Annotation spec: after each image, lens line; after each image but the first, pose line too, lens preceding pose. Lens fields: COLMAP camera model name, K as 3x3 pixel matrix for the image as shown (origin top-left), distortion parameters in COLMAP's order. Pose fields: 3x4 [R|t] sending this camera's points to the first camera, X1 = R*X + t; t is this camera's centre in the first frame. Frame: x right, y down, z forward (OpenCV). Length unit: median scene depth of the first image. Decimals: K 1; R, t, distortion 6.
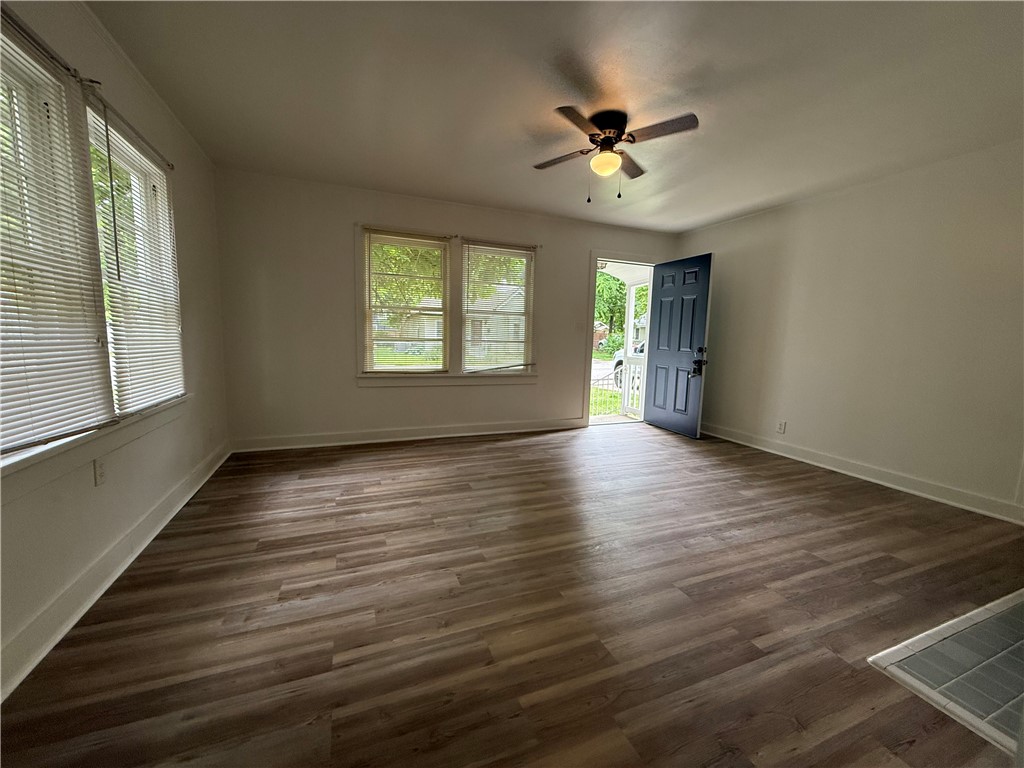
lens RADIAL K [[408.4, 0, 509.3], [0, 408.4, 383.1], [0, 0, 1]] dist [0.002808, 0.000403]
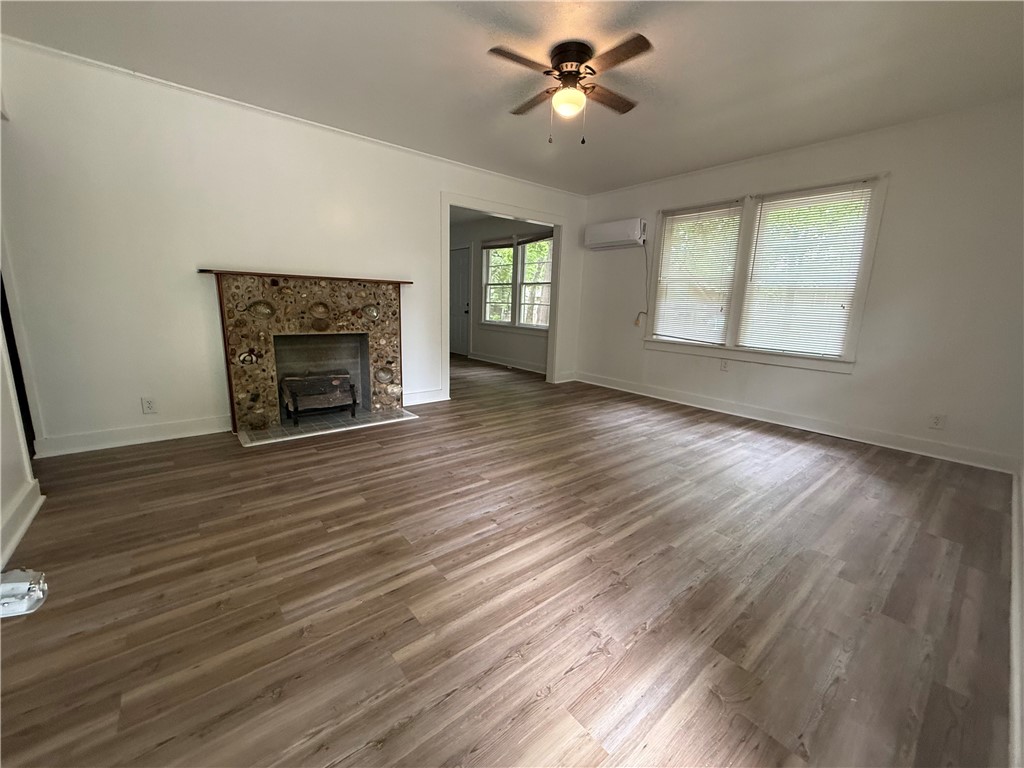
lens RADIAL K [[408.4, 0, 509.3], [0, 408.4, 383.1], [0, 0, 1]] dist [0.002808, 0.000403]
pose [[-0.952551, 0.002873, -0.304366, 0.569811], [-0.090191, 0.952384, 0.291256, -0.165887], [0.290710, 0.304887, -0.906935, 1.748751]]
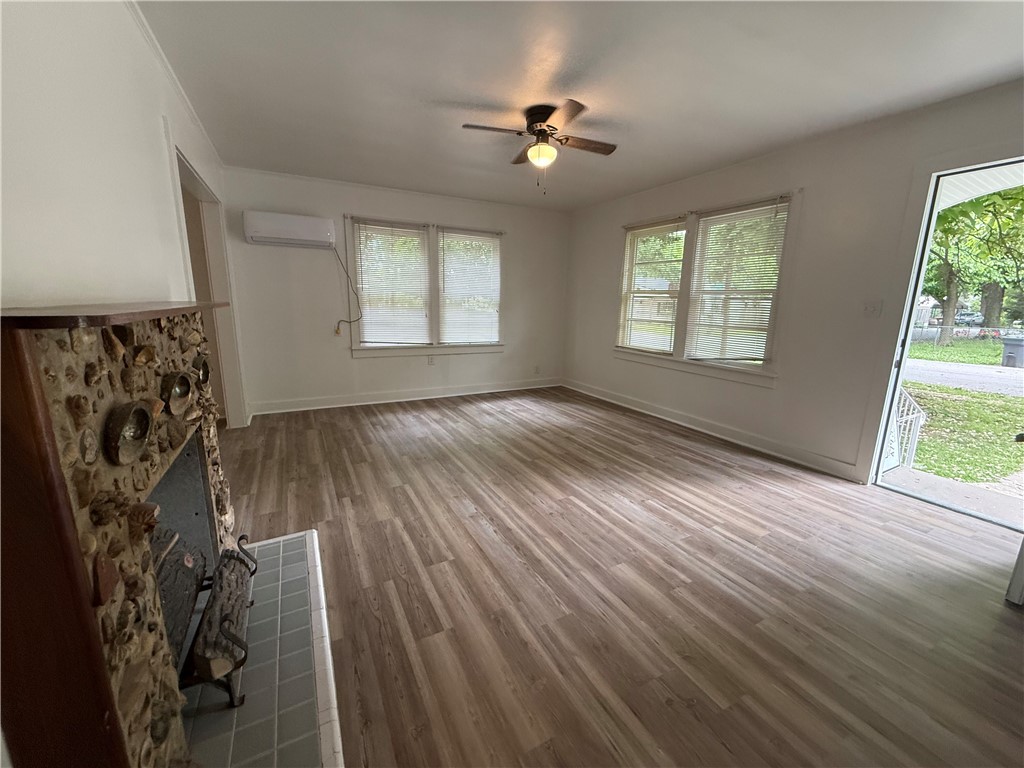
lens RADIAL K [[408.4, 0, 509.3], [0, 408.4, 383.1], [0, 0, 1]] dist [0.002808, 0.000403]
pose [[0.100901, 0.174395, -0.979492, 1.200778], [-0.130354, 0.978347, 0.160763, -0.103979], [0.986320, 0.111460, 0.121449, 0.749678]]
